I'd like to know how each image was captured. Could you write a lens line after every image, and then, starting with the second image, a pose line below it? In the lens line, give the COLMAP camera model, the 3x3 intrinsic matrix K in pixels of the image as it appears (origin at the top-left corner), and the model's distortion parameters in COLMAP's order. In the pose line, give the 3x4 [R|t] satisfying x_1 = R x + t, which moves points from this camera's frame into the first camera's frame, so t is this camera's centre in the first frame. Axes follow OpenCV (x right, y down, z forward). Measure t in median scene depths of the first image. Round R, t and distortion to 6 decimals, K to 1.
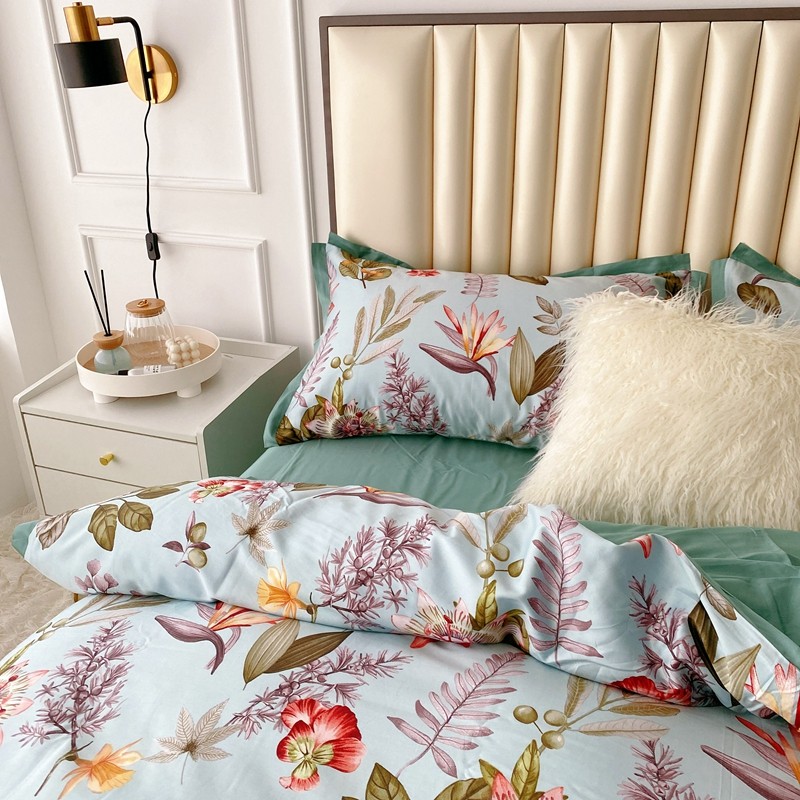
lens RADIAL K [[822.3, 0, 401.9], [0, 822.3, 384.4], [0, 0, 1]] dist [0.014139, 0.000000]
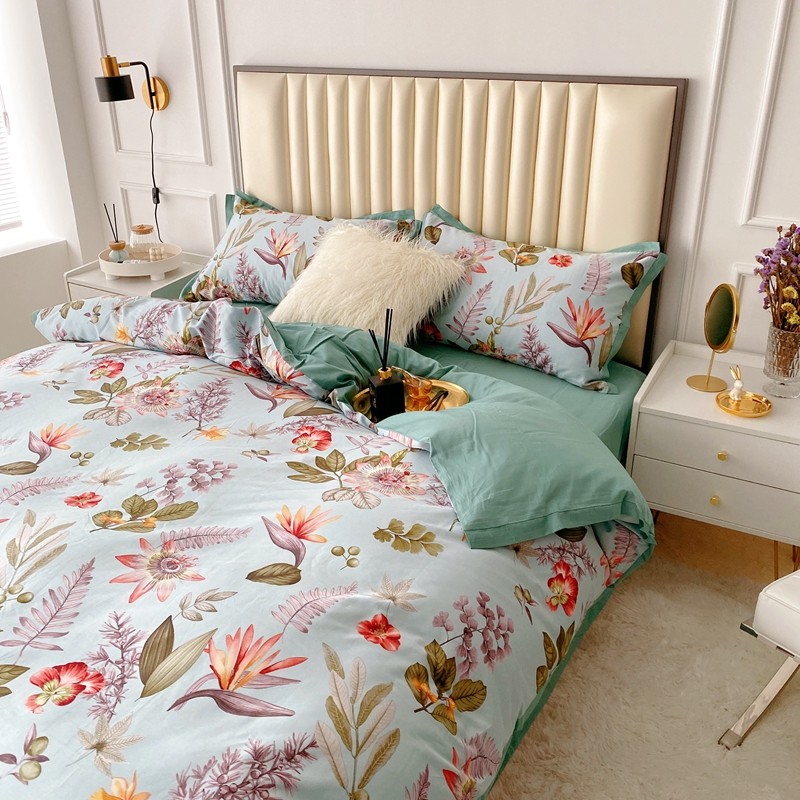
lens RADIAL K [[822.3, 0, 400.1], [0, 822.3, 390.0], [0, 0, 1]] dist [0.014139, 0.000000]
pose [[0.980535, 0.091222, -0.173867, 0.679978], [-0.089278, 0.995826, 0.018987, 0.198589], [0.174873, -0.003095, 0.984586, -0.744944]]
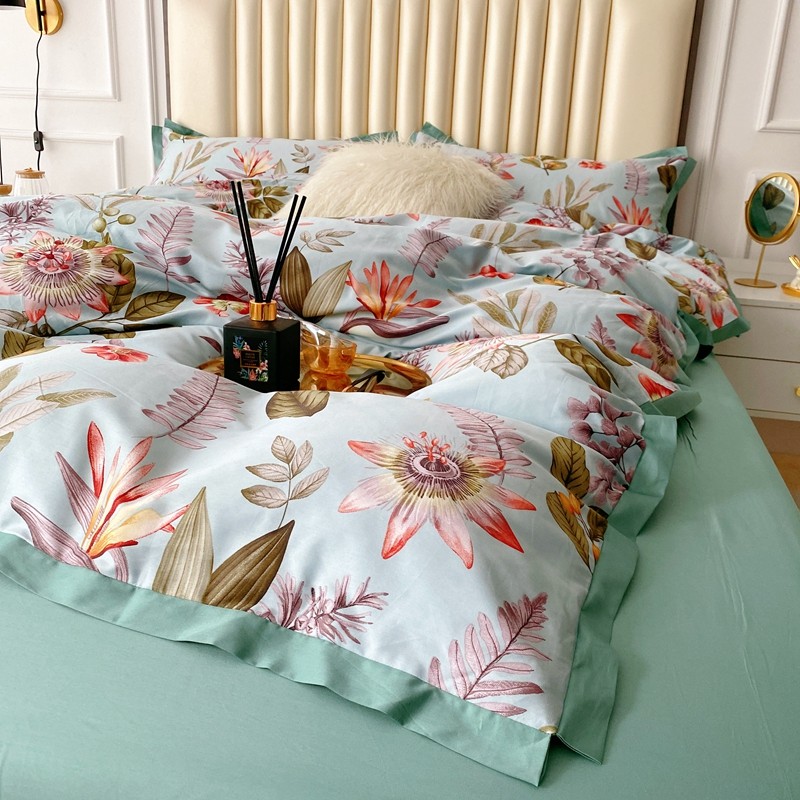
lens RADIAL K [[822.3, 0, 396.2], [0, 822.3, 393.0], [0, 0, 1]] dist [0.014139, 0.000000]
pose [[0.993051, 0.024695, 0.115066, 0.185058], [-0.011981, 0.993869, -0.109909, 0.519673], [-0.117075, 0.107766, 0.987259, -0.496913]]
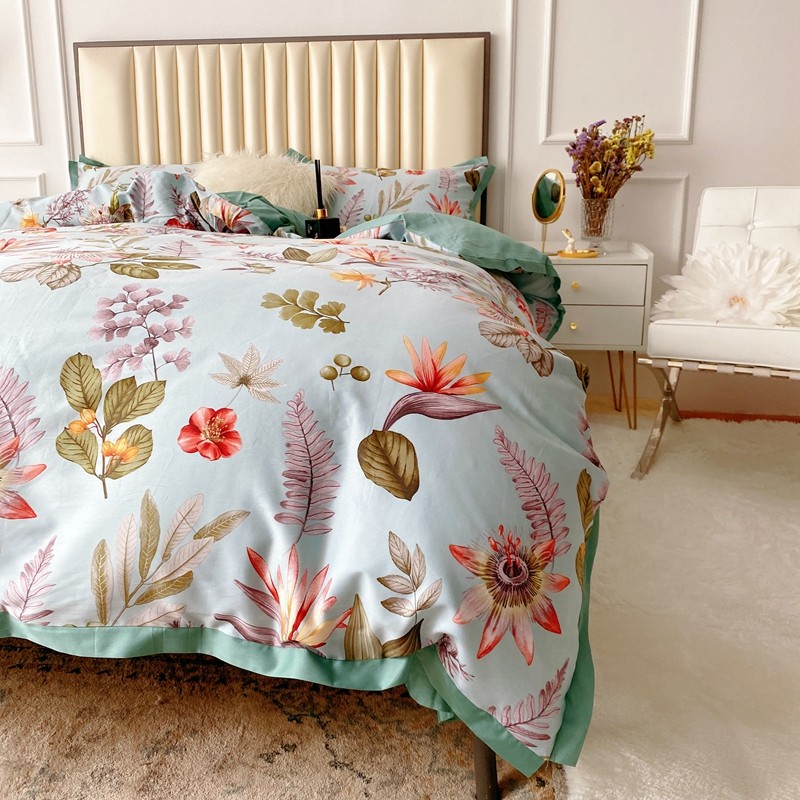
lens RADIAL K [[822.3, 0, 403.2], [0, 822.3, 392.2], [0, 0, 1]] dist [0.014139, 0.000000]
pose [[0.980098, -0.025917, 0.196815, 0.270173], [0.064466, 0.979260, -0.192077, 0.818124], [-0.187755, 0.200942, 0.961442, -0.869767]]
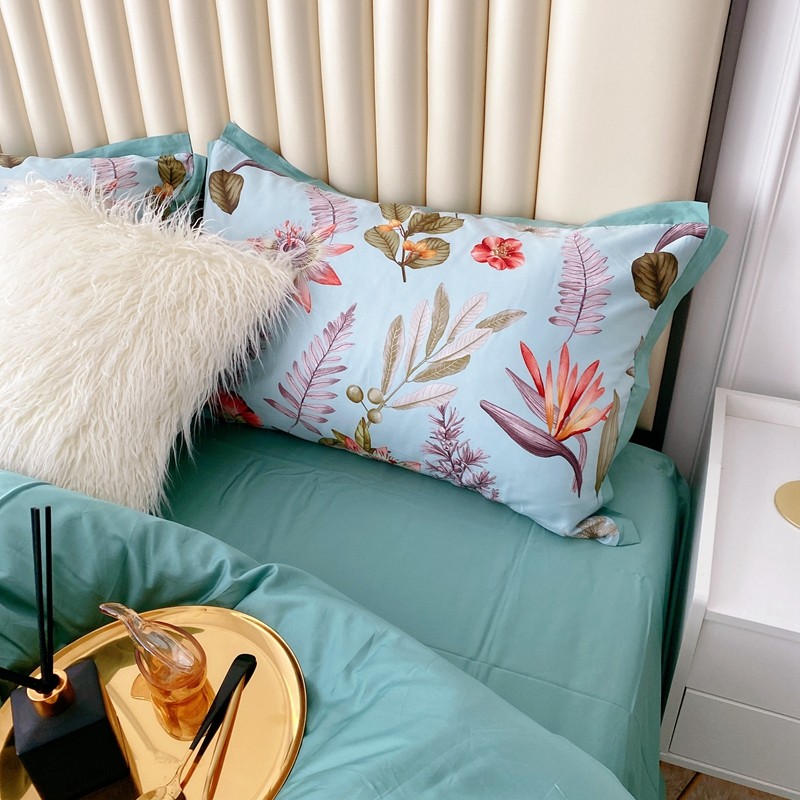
lens RADIAL K [[822.3, 0, 415.1], [0, 822.3, 390.2], [0, 0, 1]] dist [0.014139, 0.000000]
pose [[0.999401, 0.026690, -0.022050, 0.630872], [-0.022818, 0.986809, 0.160272, -0.038796], [0.026037, -0.159672, 0.986827, 0.124260]]
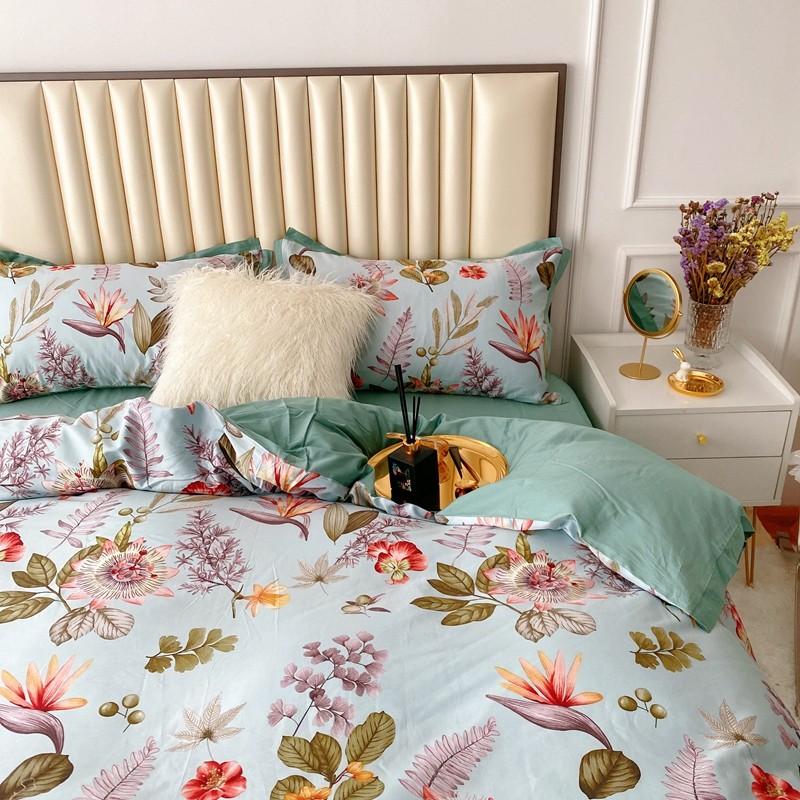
lens RADIAL K [[822.3, 0, 400.8], [0, 822.3, 383.4], [0, 0, 1]] dist [0.014139, 0.000000]
pose [[0.939427, -0.136451, 0.314418, 0.100975], [0.136803, 0.990374, 0.021060, 0.098262], [-0.314265, 0.023229, 0.949051, -0.437574]]
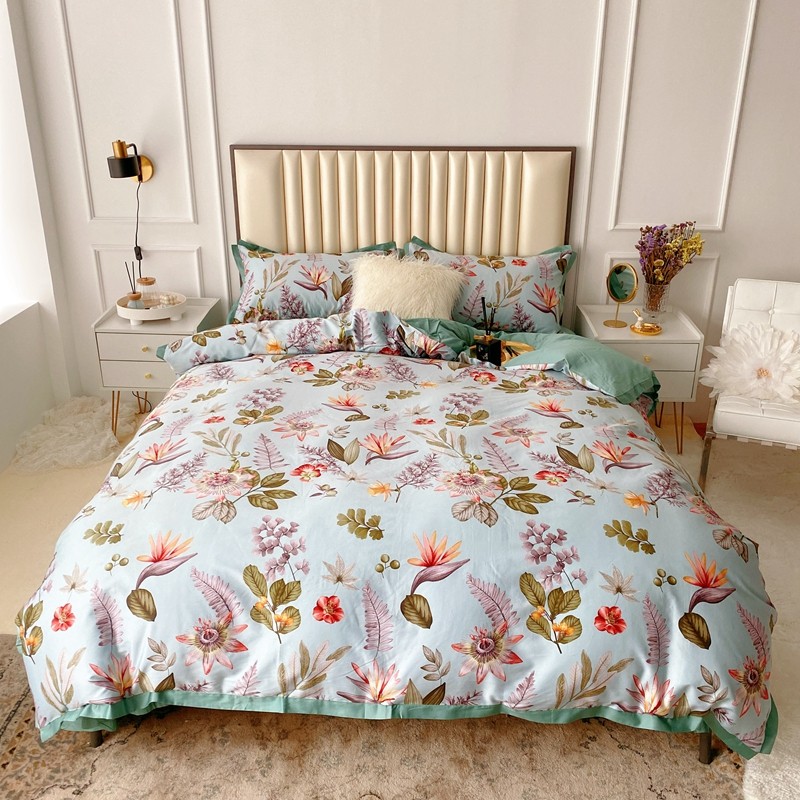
lens RADIAL K [[822.3, 0, 400.7], [0, 822.3, 392.2], [0, 0, 1]] dist [0.014139, 0.000000]
pose [[0.954653, -0.092612, 0.282950, -0.389603], [0.103582, 0.994331, -0.024027, 0.365427], [-0.279121, 0.052246, 0.958834, -1.392776]]
